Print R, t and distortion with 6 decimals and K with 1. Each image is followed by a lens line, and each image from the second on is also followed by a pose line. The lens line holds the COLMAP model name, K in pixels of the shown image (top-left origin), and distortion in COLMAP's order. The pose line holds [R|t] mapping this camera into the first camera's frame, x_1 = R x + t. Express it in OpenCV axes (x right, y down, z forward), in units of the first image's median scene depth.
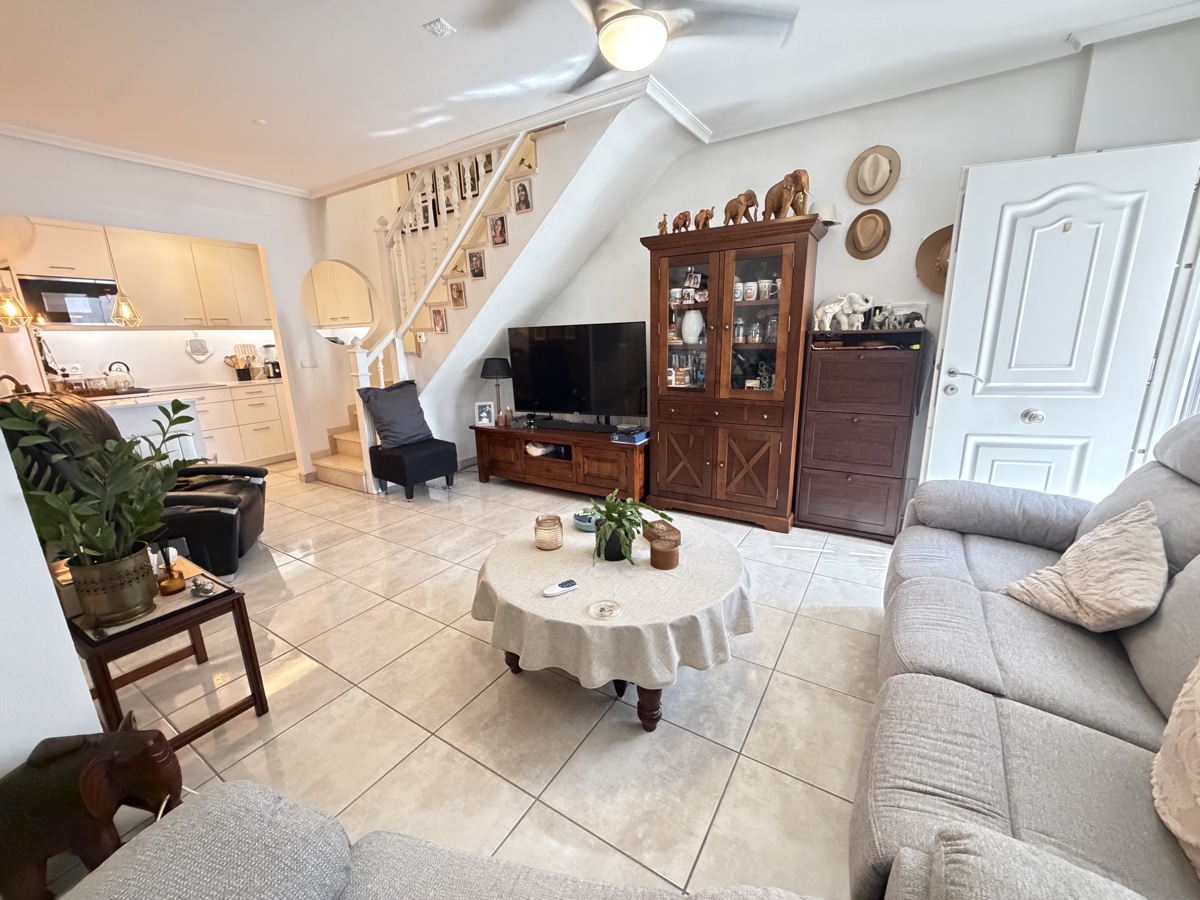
lens RADIAL K [[478.5, 0, 598.7], [0, 478.5, 452.6], [0, 0, 1]] dist [0.001429, -0.000072]
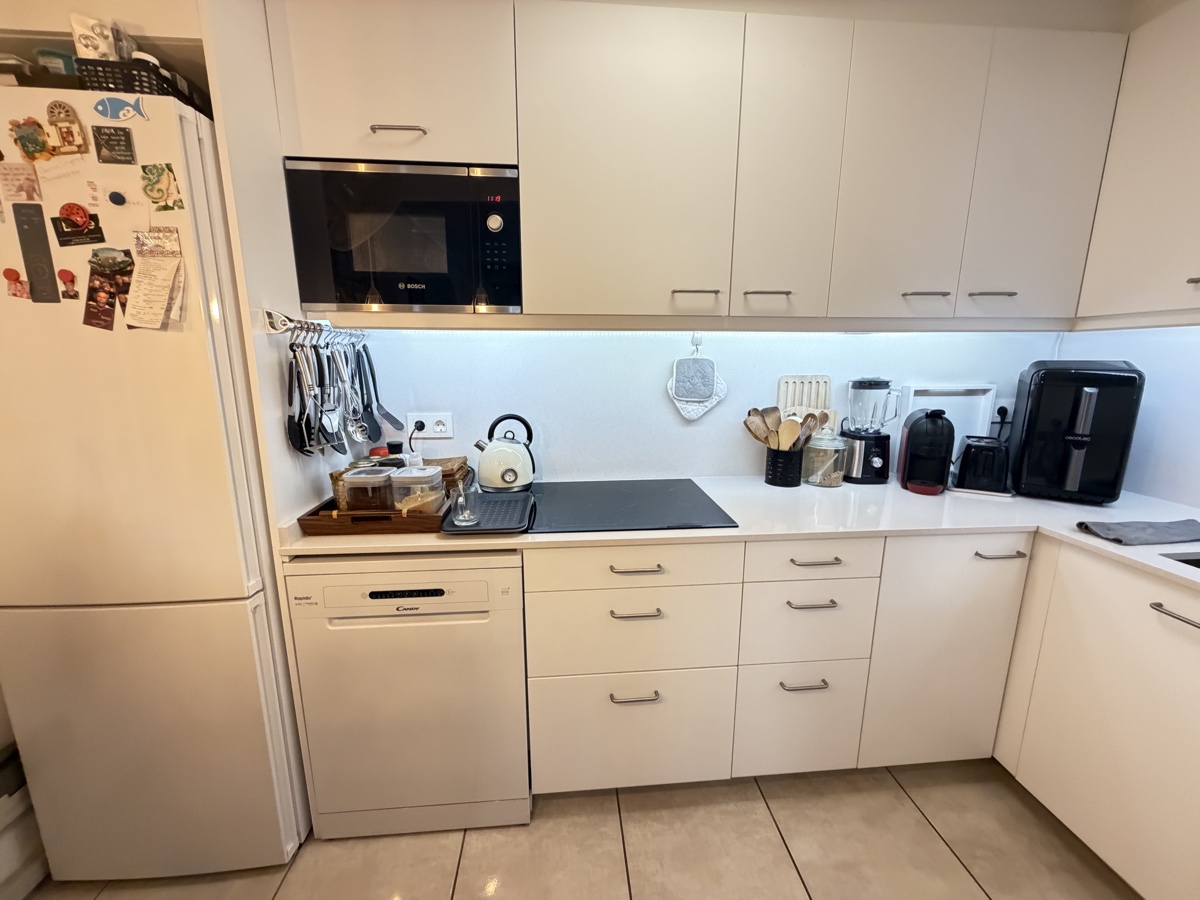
lens RADIAL K [[478.5, 0, 596.7], [0, 478.5, 452.6], [0, 0, 1]] dist [0.001429, -0.000072]
pose [[0.598590, 0.181611, -0.780197, -0.909860], [-0.206237, 0.976068, 0.068973, -0.272678], [0.774052, 0.119619, 0.621720, 1.120111]]
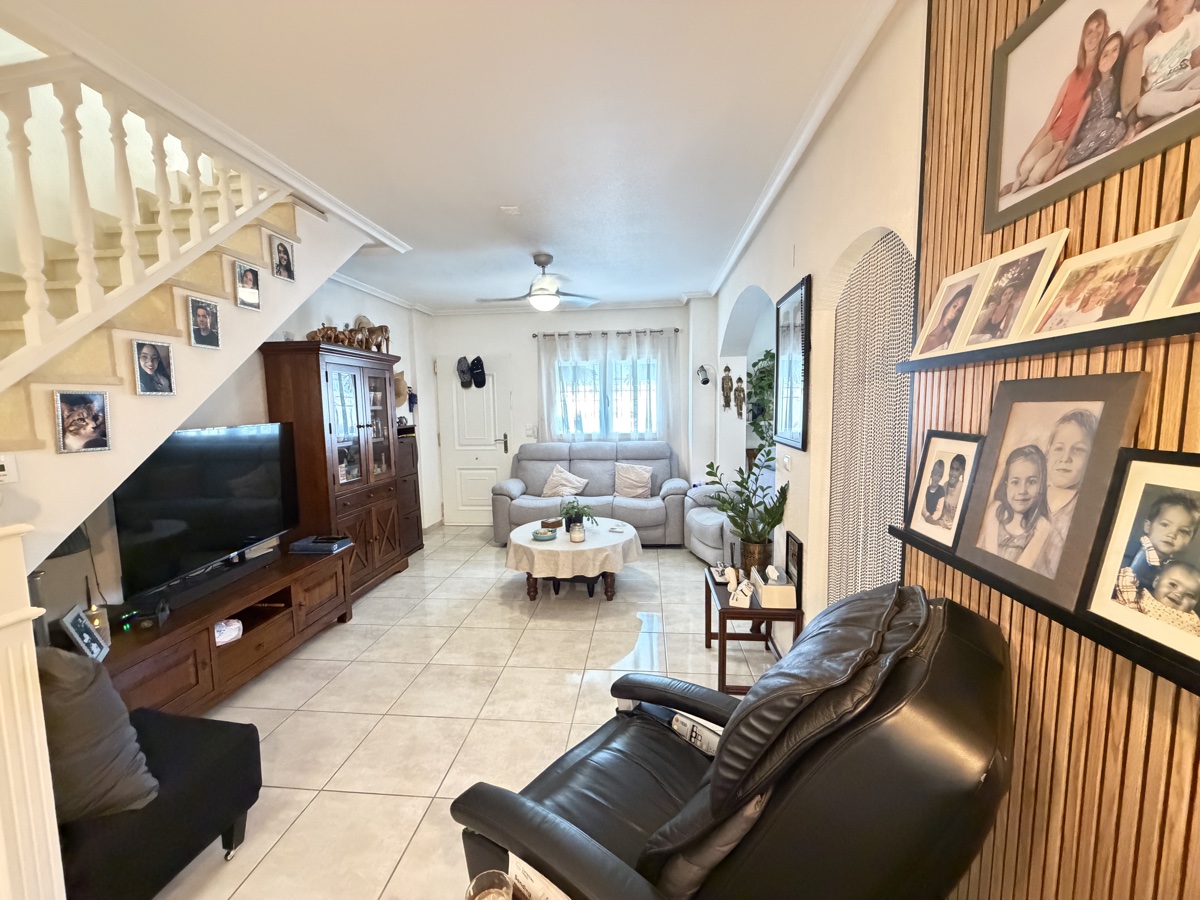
lens RADIAL K [[478.5, 0, 596.6], [0, 478.5, 454.4], [0, 0, 1]] dist [0.001429, -0.000072]
pose [[-0.447501, -0.058924, 0.892340, -1.060821], [0.245438, 0.951419, 0.185910, -0.265175], [-0.859943, 0.302209, -0.411299, 0.977223]]
